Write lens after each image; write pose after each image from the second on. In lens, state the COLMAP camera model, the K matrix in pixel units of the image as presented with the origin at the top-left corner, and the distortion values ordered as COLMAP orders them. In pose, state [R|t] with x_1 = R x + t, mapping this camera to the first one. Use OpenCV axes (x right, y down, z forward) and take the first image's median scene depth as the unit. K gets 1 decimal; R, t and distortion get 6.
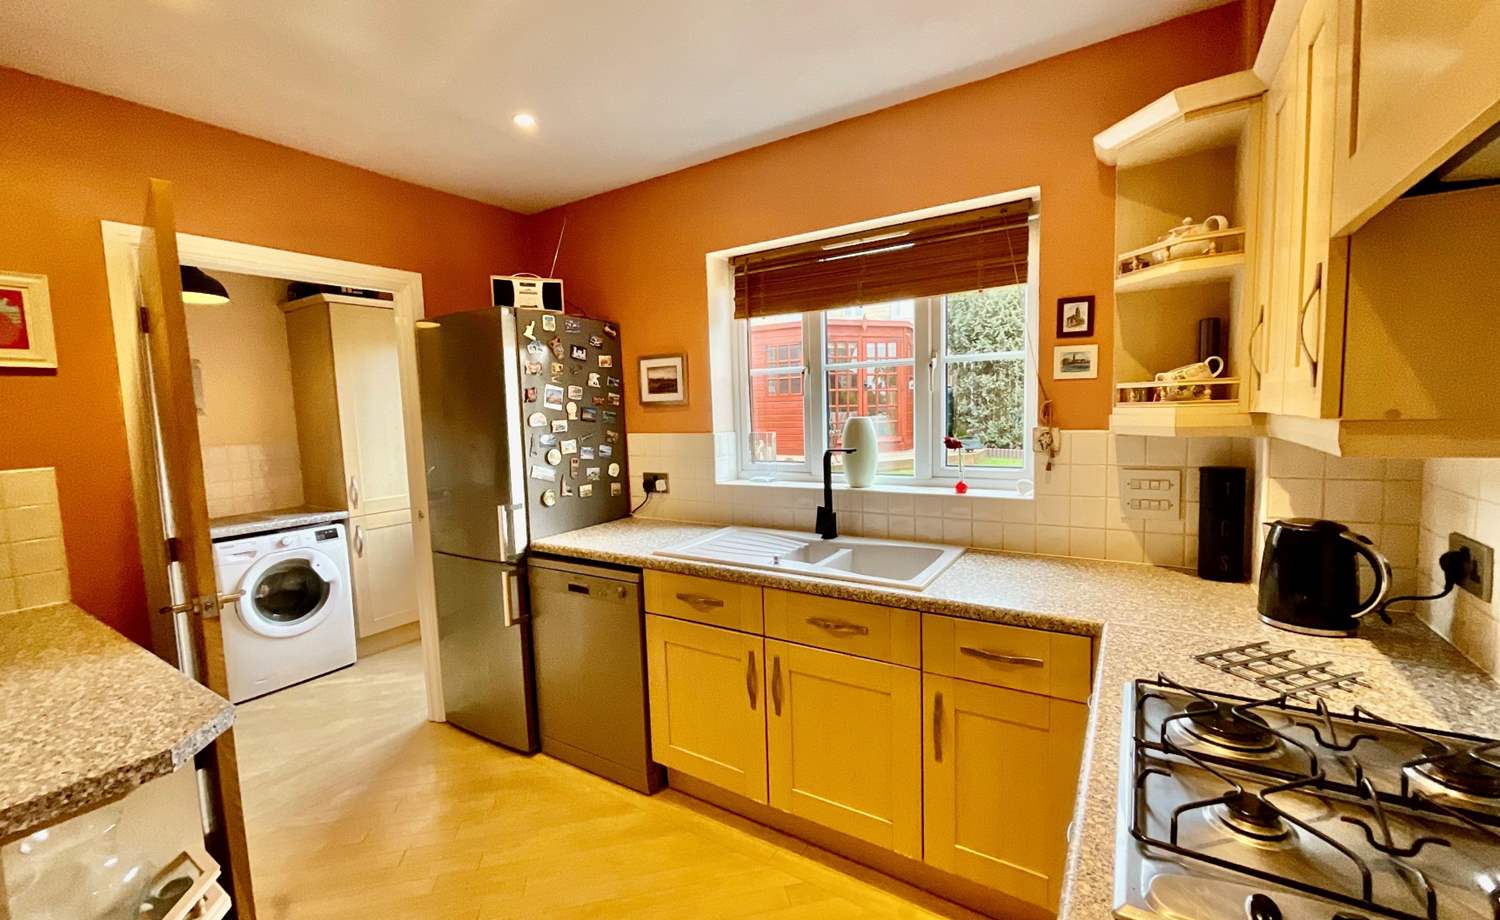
lens RADIAL K [[617.3, 0, 750.0], [0, 617.3, 460.0], [0, 0, 1]] dist [0.001879, 0.000344]
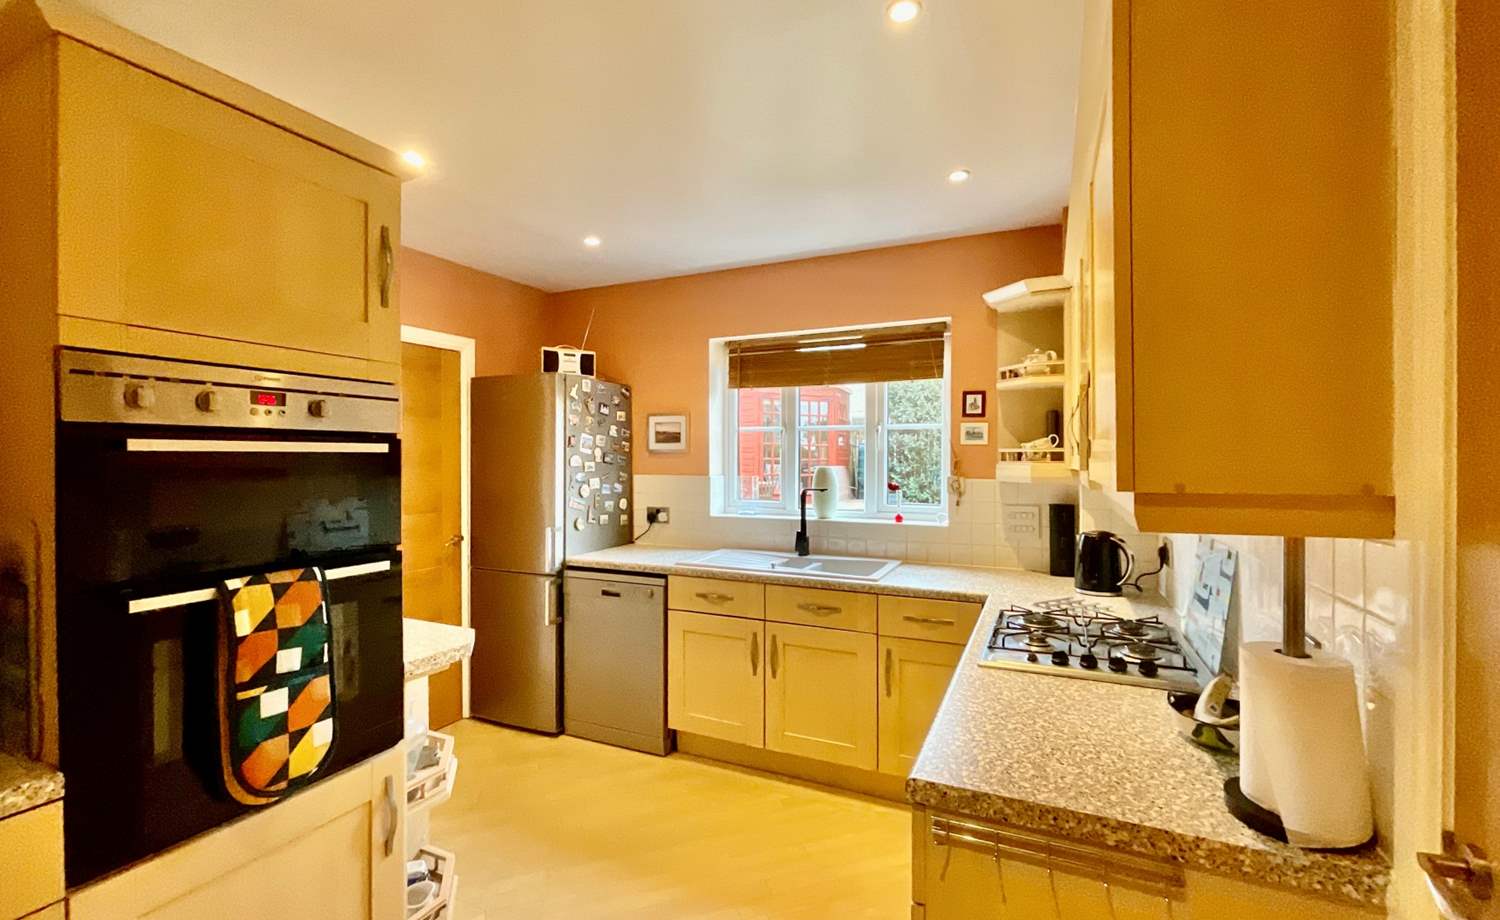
lens RADIAL K [[651.6, 0, 750.0], [0, 651.6, 460.0], [0, 0, 1]] dist [0.003235, 0.000067]
pose [[0.990943, 0.032240, 0.130355, -0.169276], [-0.021237, 0.996160, -0.084934, 0.040057], [-0.132593, 0.081397, 0.987823, -0.379379]]
